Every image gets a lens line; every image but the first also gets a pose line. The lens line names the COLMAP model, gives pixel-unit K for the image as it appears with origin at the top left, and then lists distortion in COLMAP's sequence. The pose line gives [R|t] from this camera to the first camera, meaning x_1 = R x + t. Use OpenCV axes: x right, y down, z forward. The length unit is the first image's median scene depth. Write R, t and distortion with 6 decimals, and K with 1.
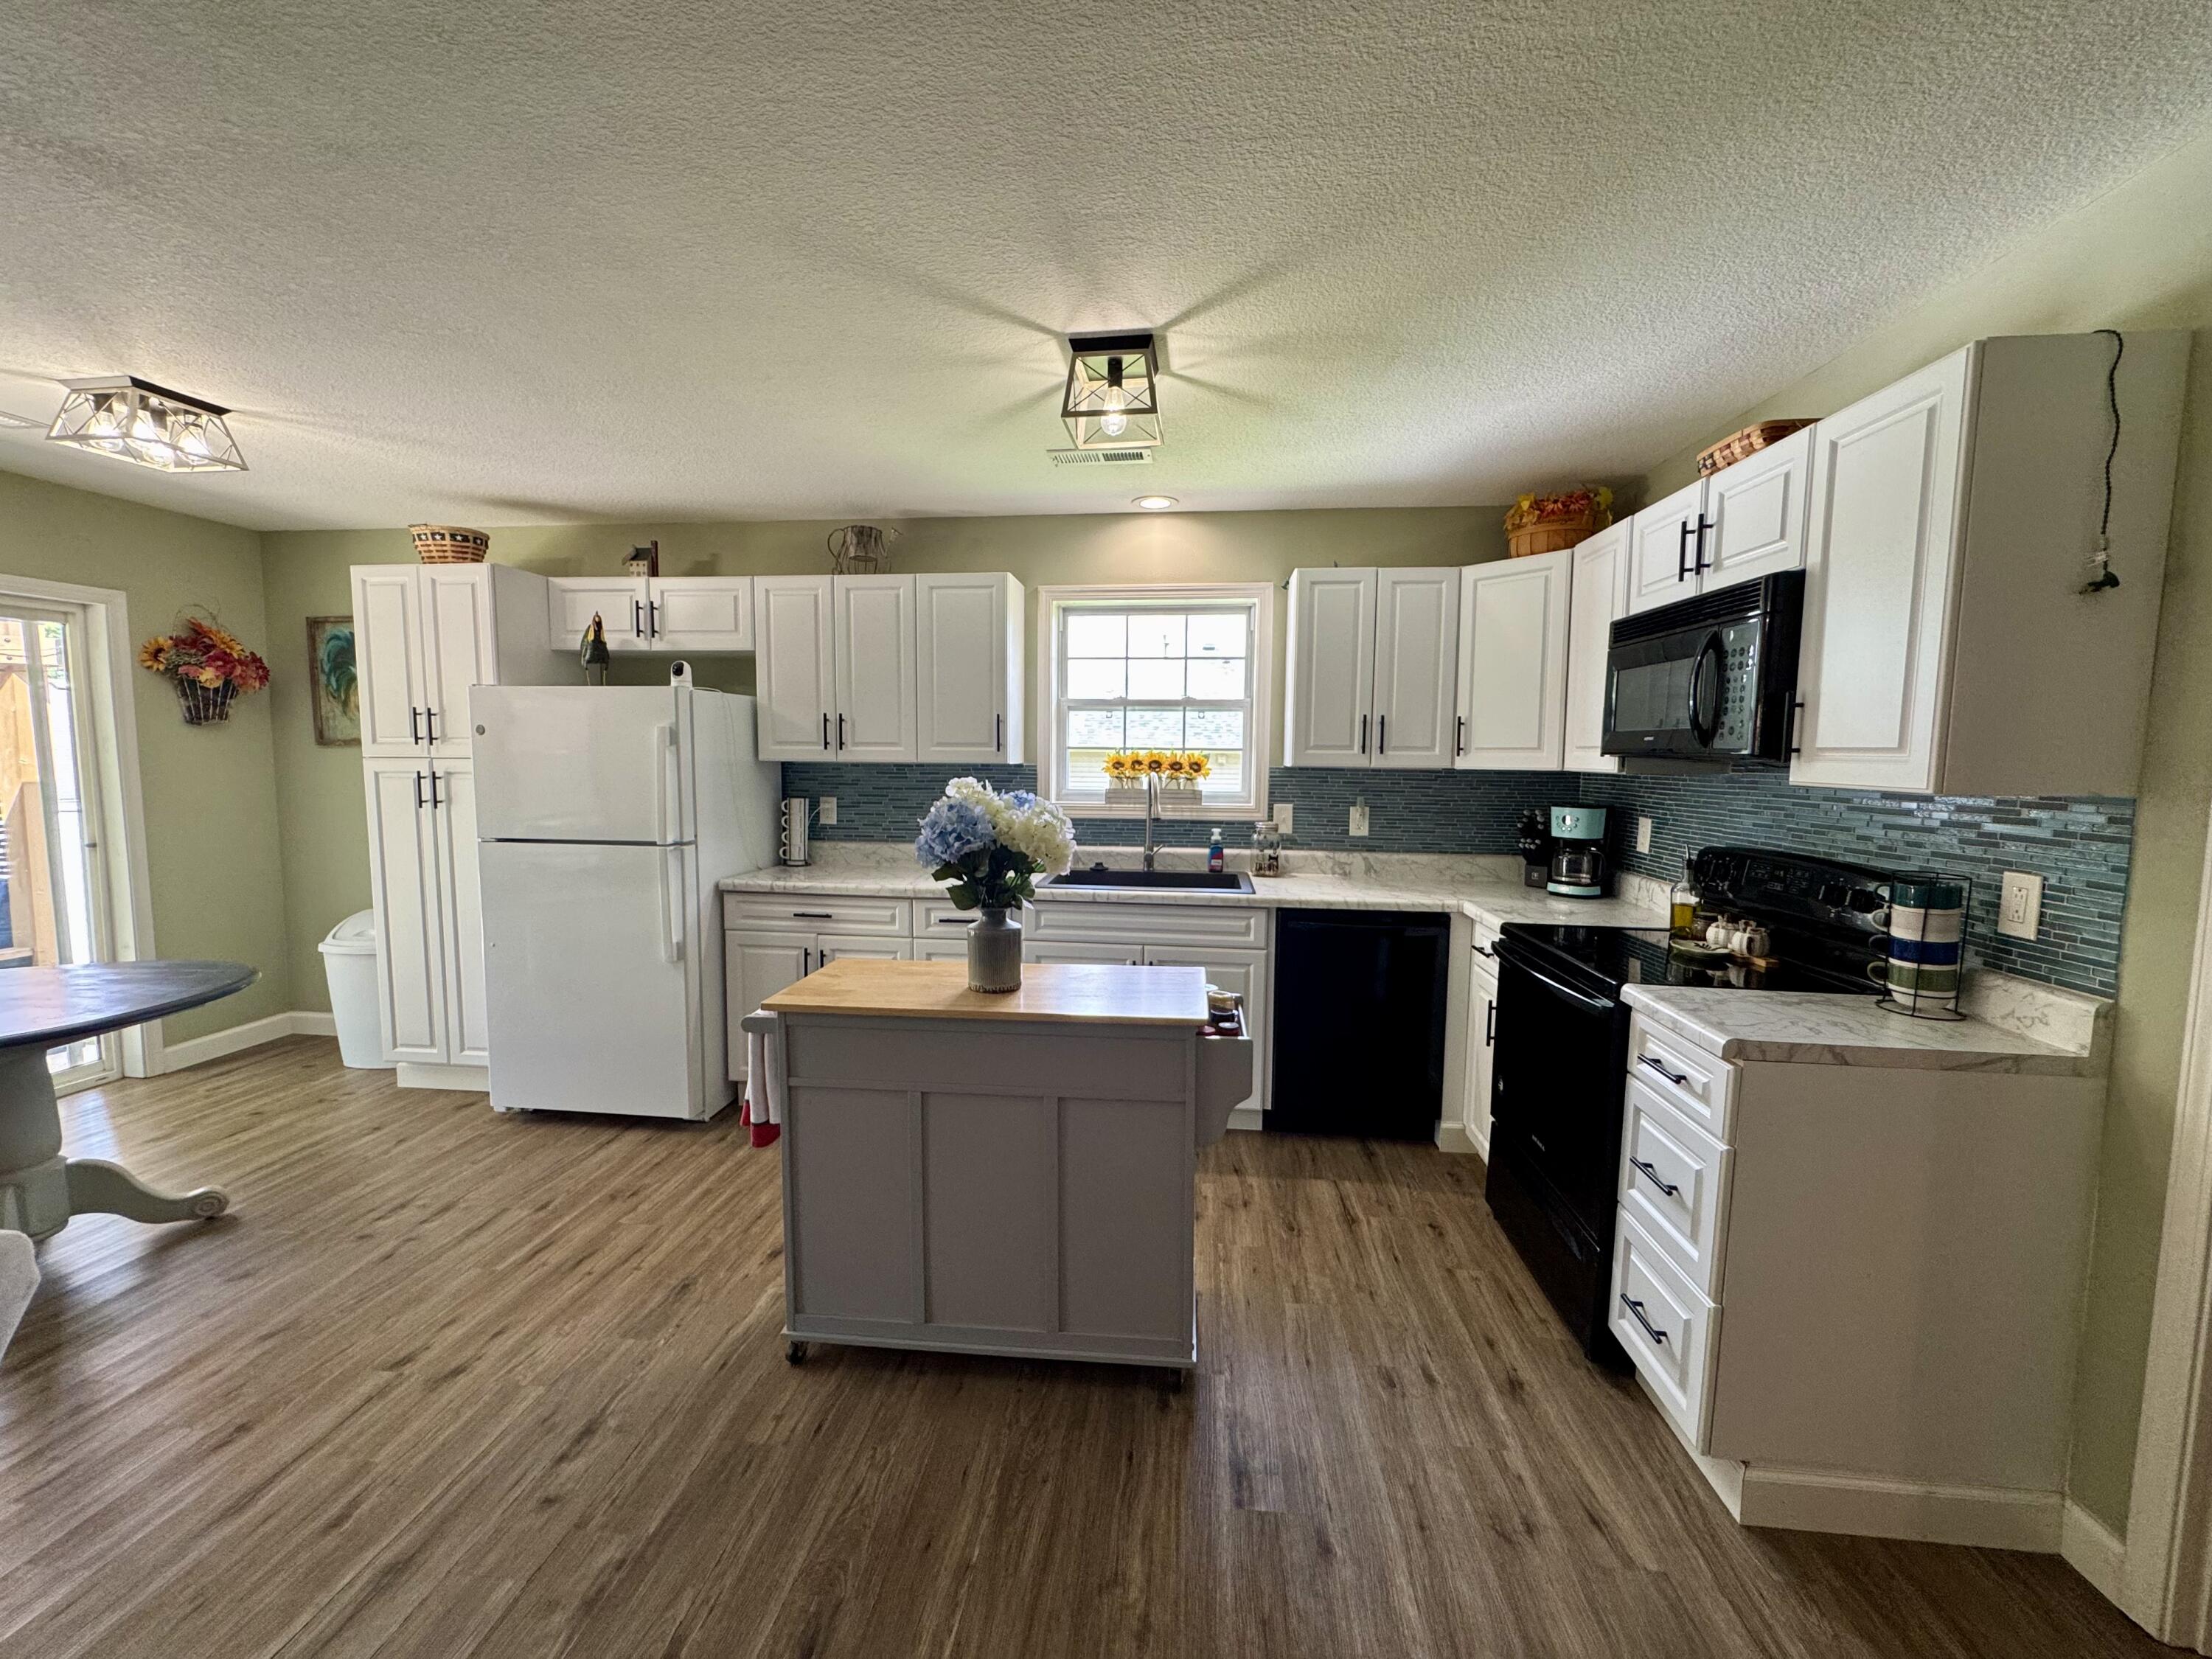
lens RADIAL K [[884.0, 0, 1100.7], [0, 884.0, 828.7], [0, 0, 1]] dist [-0.004022, 0.000509]
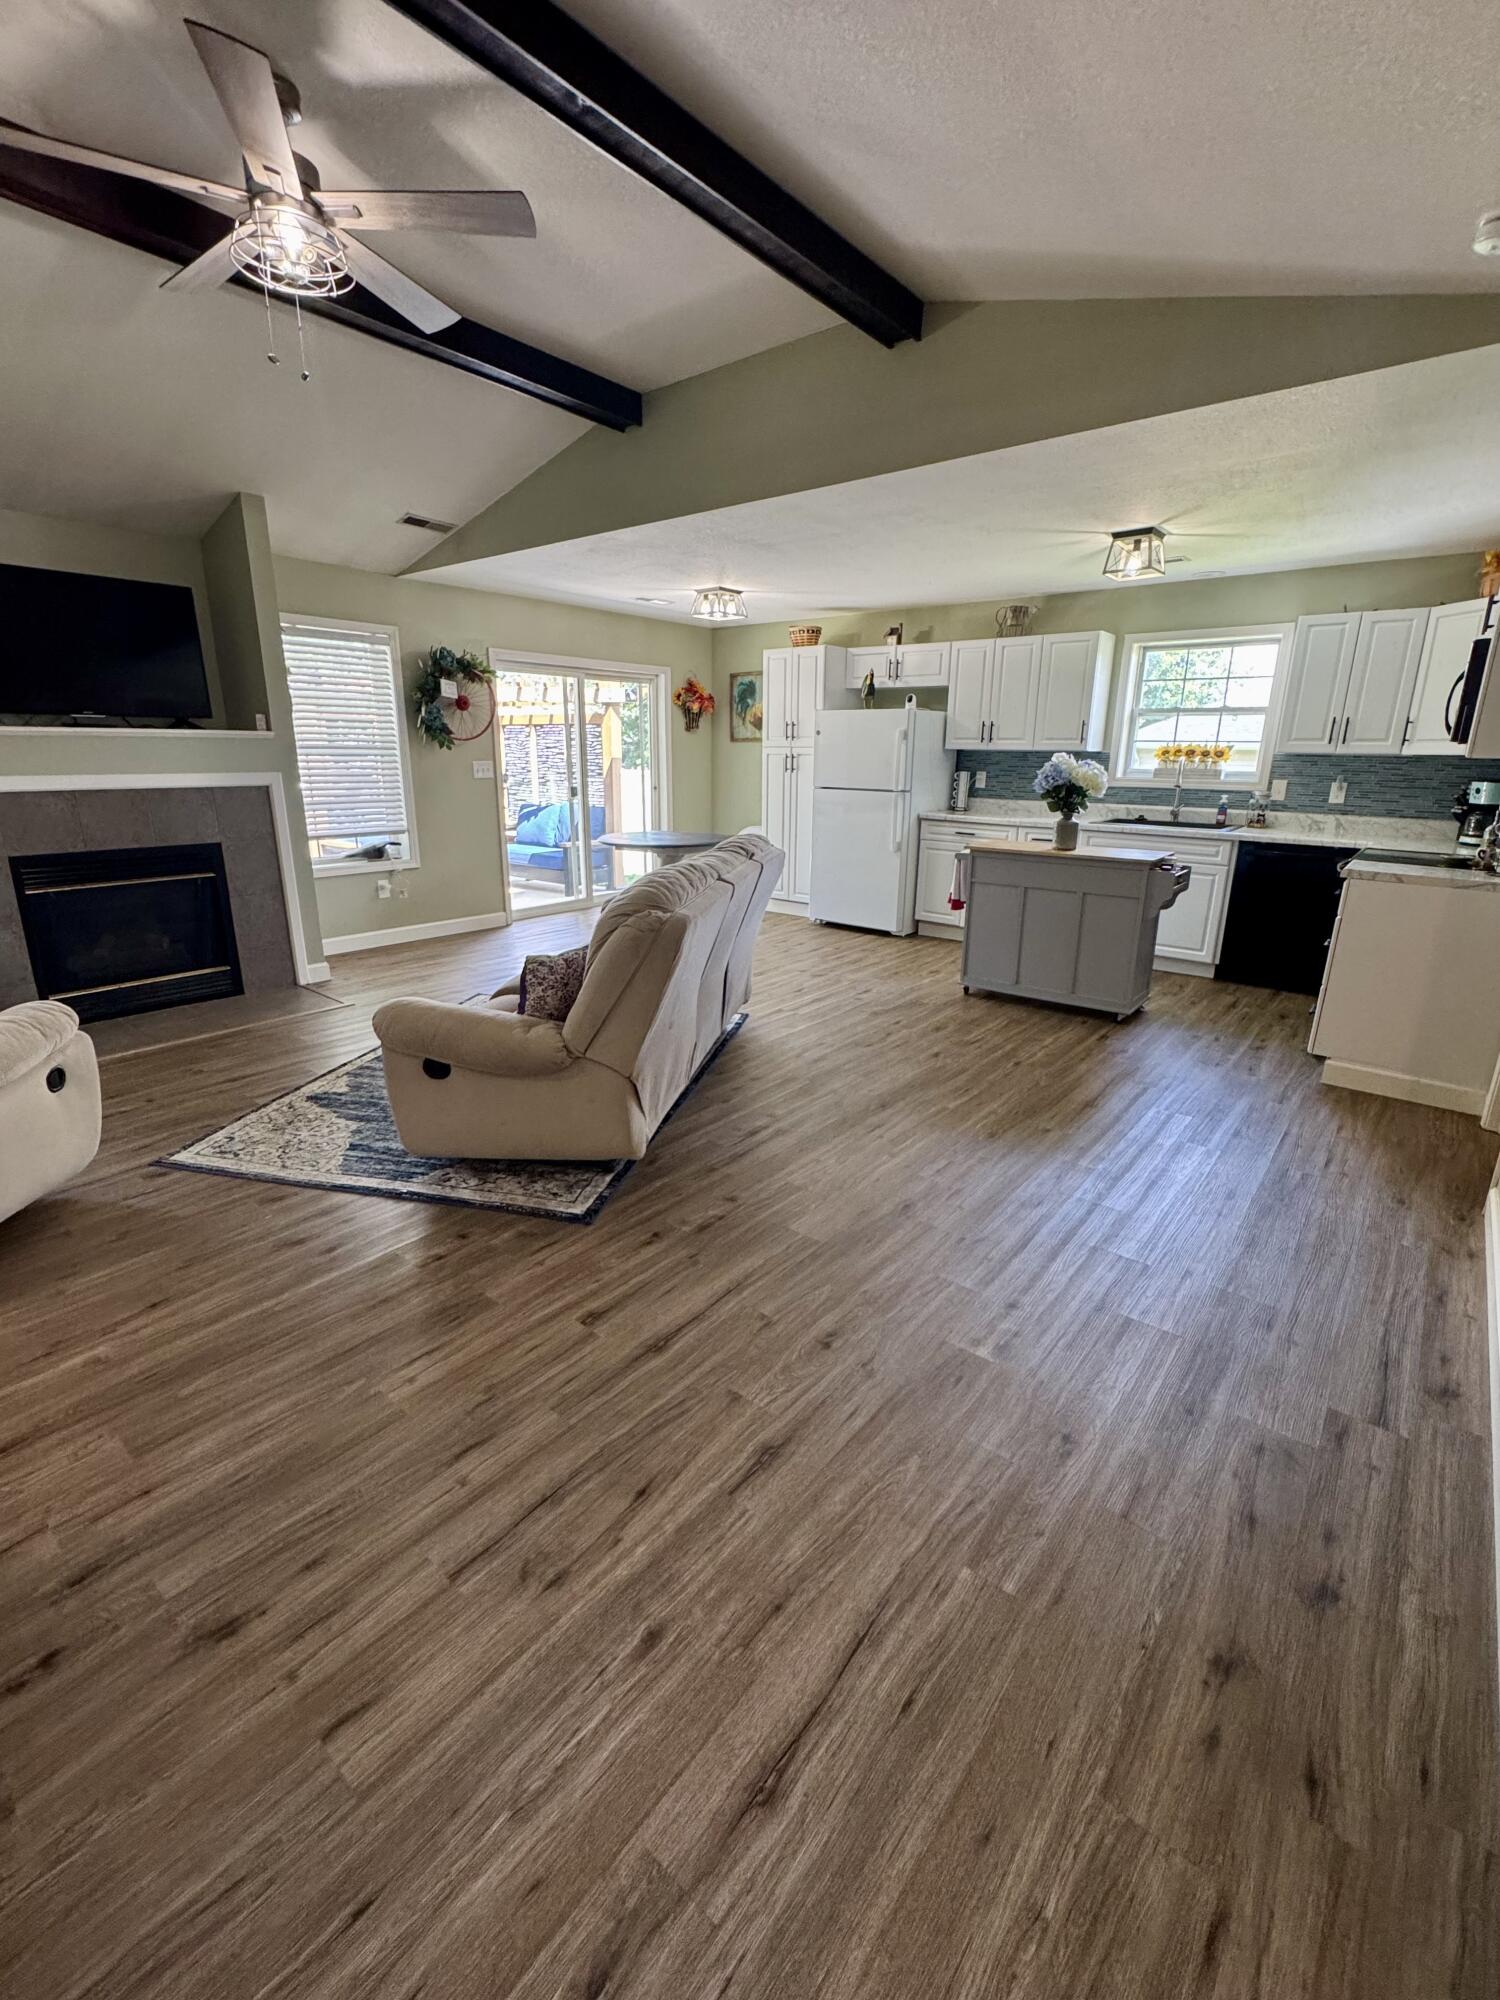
lens RADIAL K [[857.7, 0, 752.7], [0, 857.7, 994.1], [0, 0, 1]] dist [-0.003517, 0.000674]
pose [[0.840529, 0.149873, -0.520624, 0.309229], [-0.049882, 0.978301, 0.201092, 0.092244], [0.539465, -0.143054, 0.829767, -0.844759]]
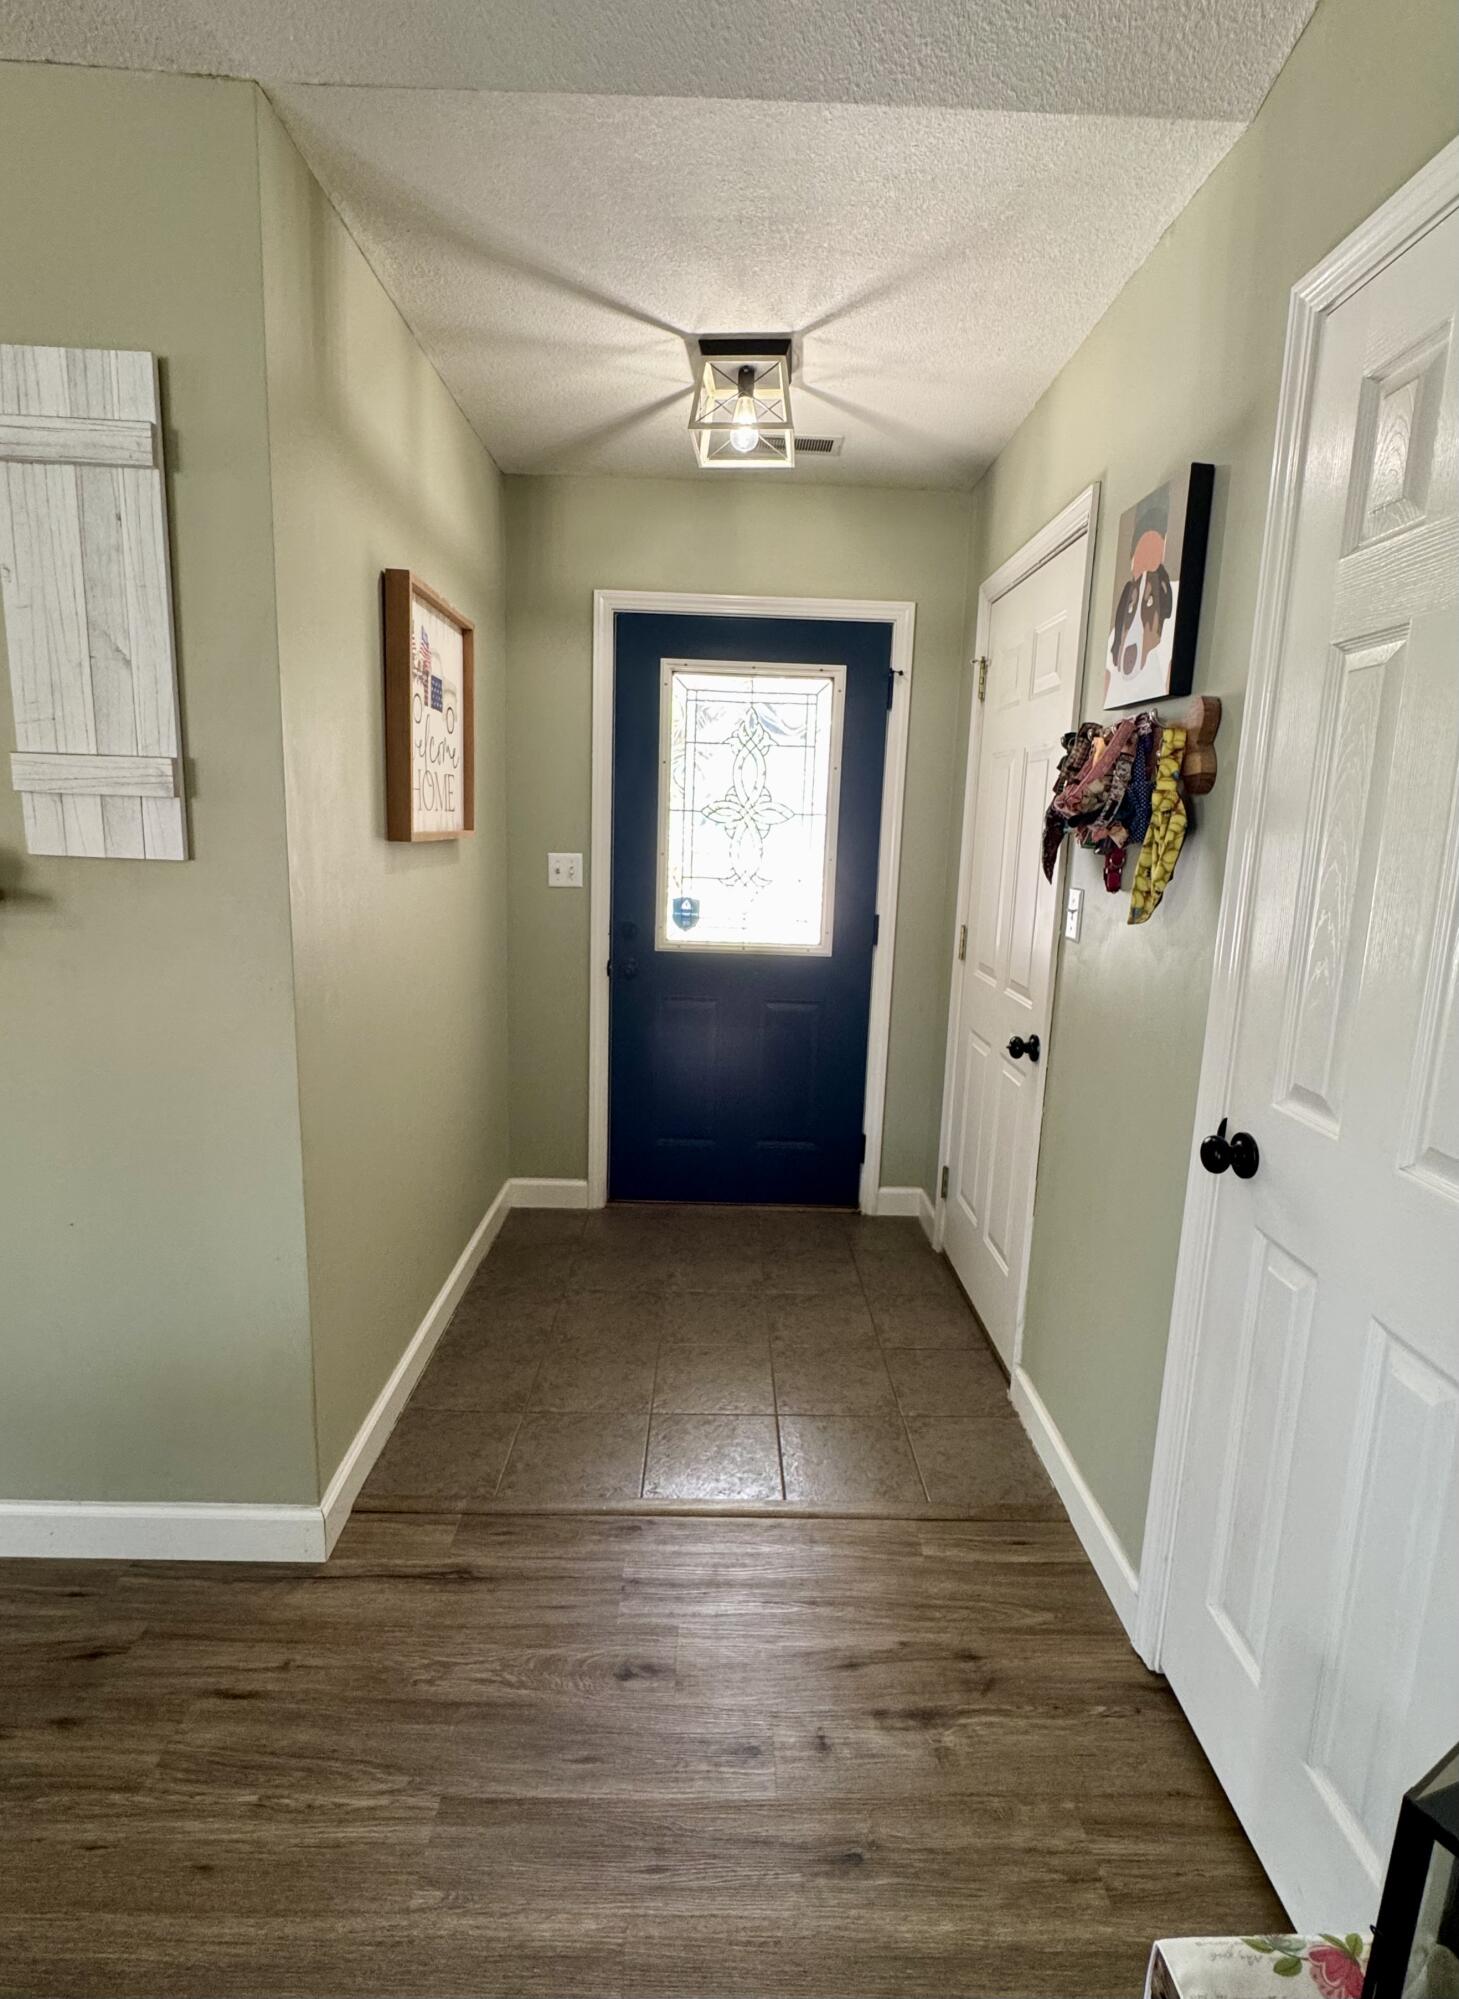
lens RADIAL K [[961.9, 0, 737.1], [0, 961.9, 988.5], [0, 0, 1]] dist [-0.006200, -0.000432]
pose [[-0.127586, -0.188362, 0.973777, -0.081361], [0.049769, 0.979348, 0.195960, 0.072642], [-0.990578, 0.073466, -0.115577, -0.752863]]
